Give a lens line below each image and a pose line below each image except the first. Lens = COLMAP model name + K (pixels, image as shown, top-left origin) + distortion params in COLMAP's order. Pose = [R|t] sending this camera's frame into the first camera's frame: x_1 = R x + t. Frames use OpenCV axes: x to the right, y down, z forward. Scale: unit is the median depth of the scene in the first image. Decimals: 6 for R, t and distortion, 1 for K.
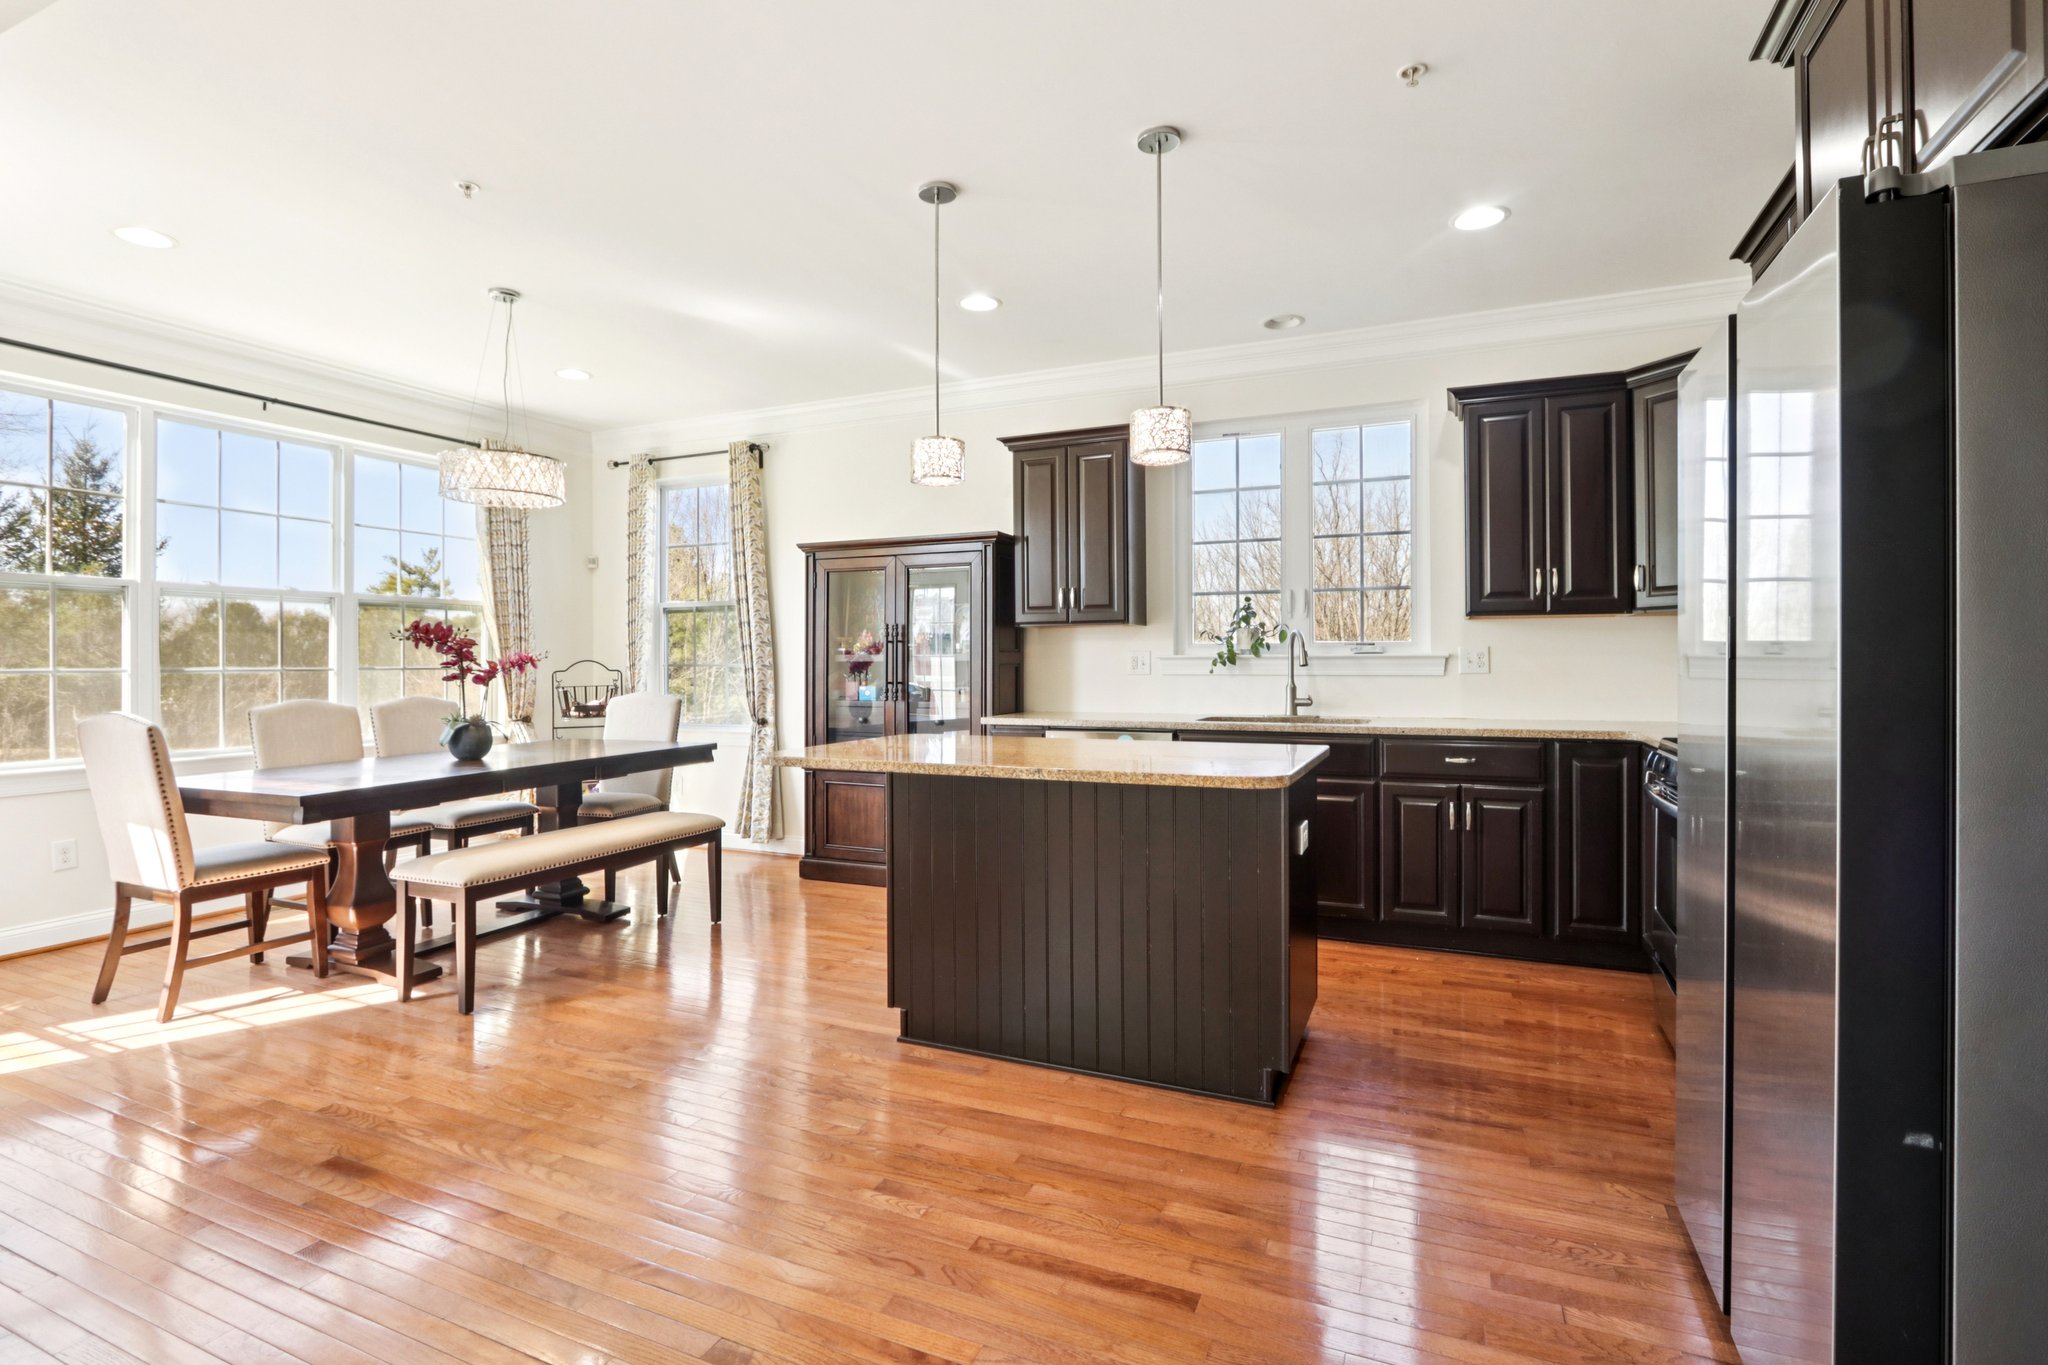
lens RADIAL K [[950.5, 0, 1012.0], [0, 950.5, 667.2], [0, 0, 1]] dist [-0.017267, 0.002968]
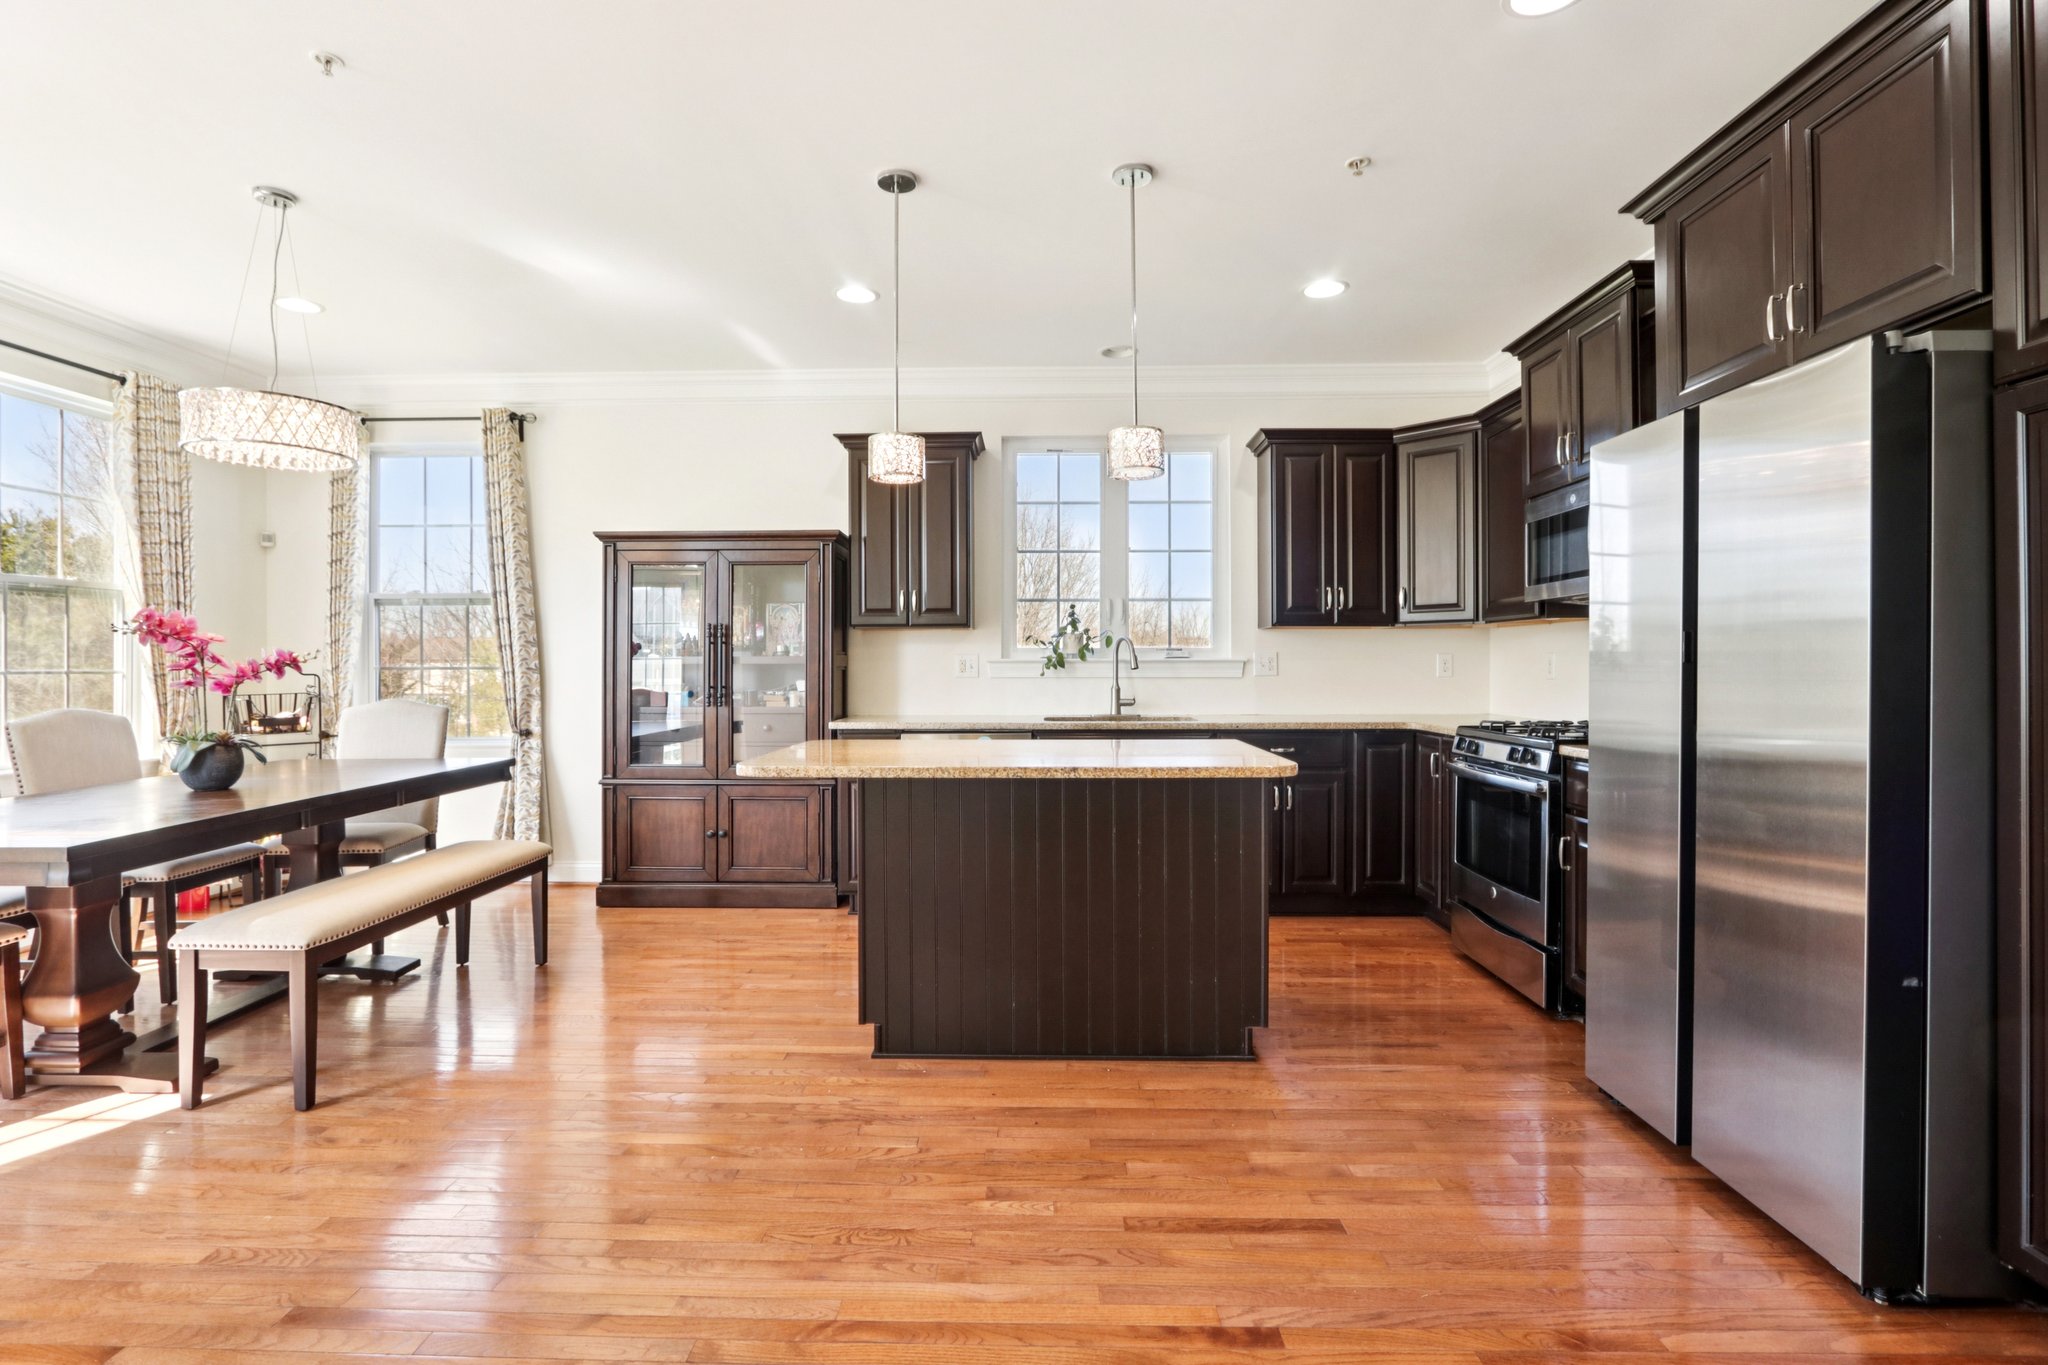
lens RADIAL K [[950.5, 0, 1011.4], [0, 950.5, 675.3], [0, 0, 1]] dist [-0.017267, 0.002968]
pose [[0.926528, -0.002154, 0.376221, -0.258240], [0.000553, 0.999990, 0.004363, 0.001230], [-0.376226, -0.003834, 0.926520, 0.041481]]
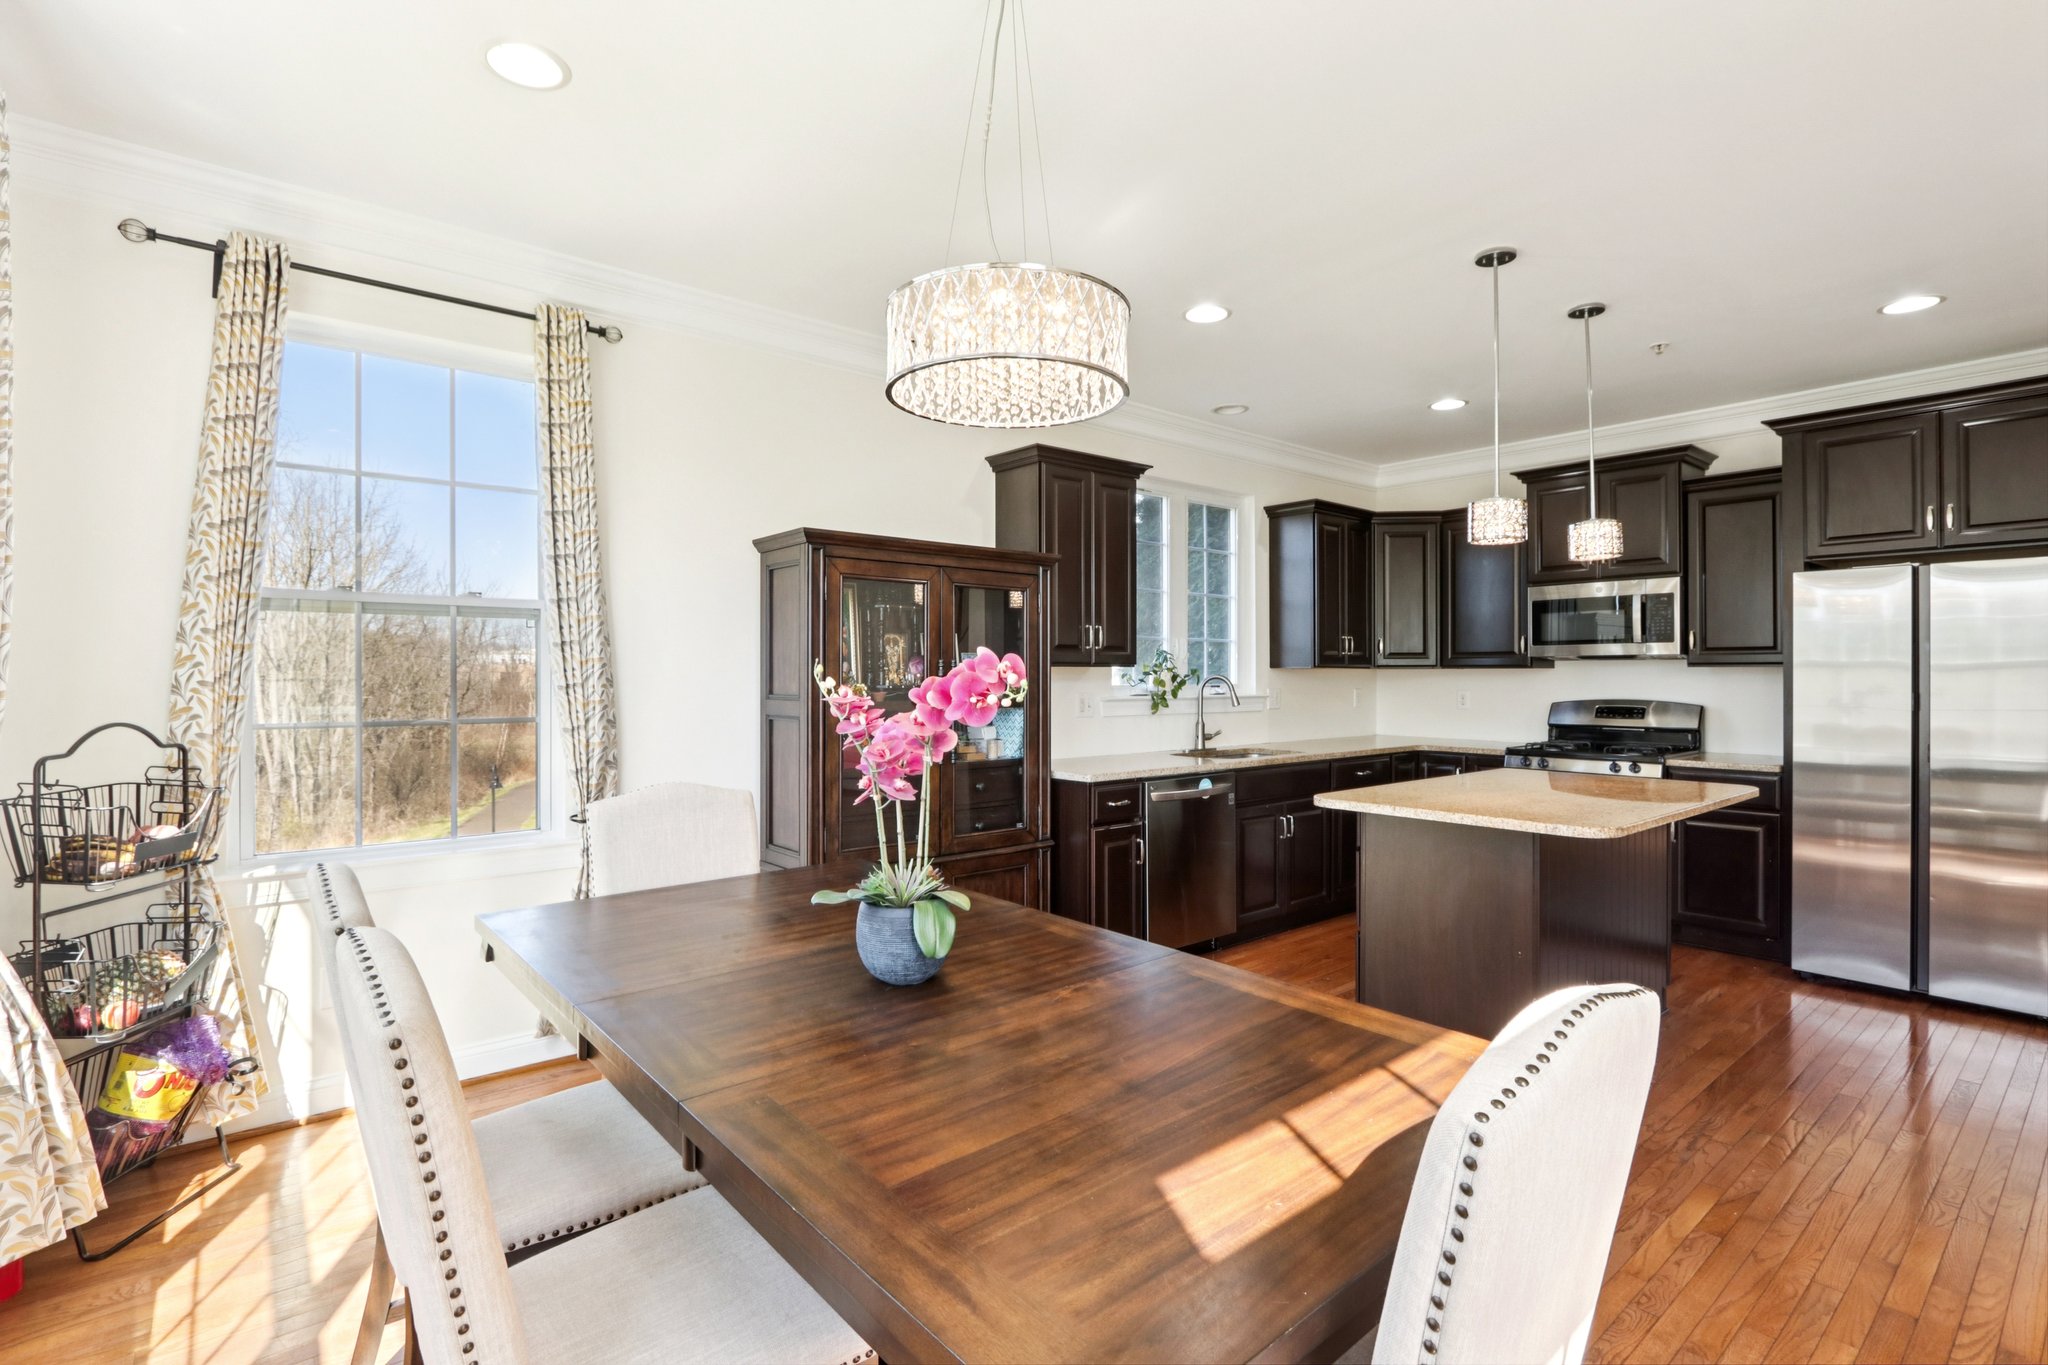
lens RADIAL K [[950.5, 0, 1019.4], [0, 950.5, 675.5], [0, 0, 1]] dist [-0.017267, 0.002968]
pose [[0.458221, 0.004302, 0.888828, -0.940698], [0.002525, 0.999978, -0.006142, -0.035453], [-0.888835, 0.005058, 0.458200, 0.763962]]
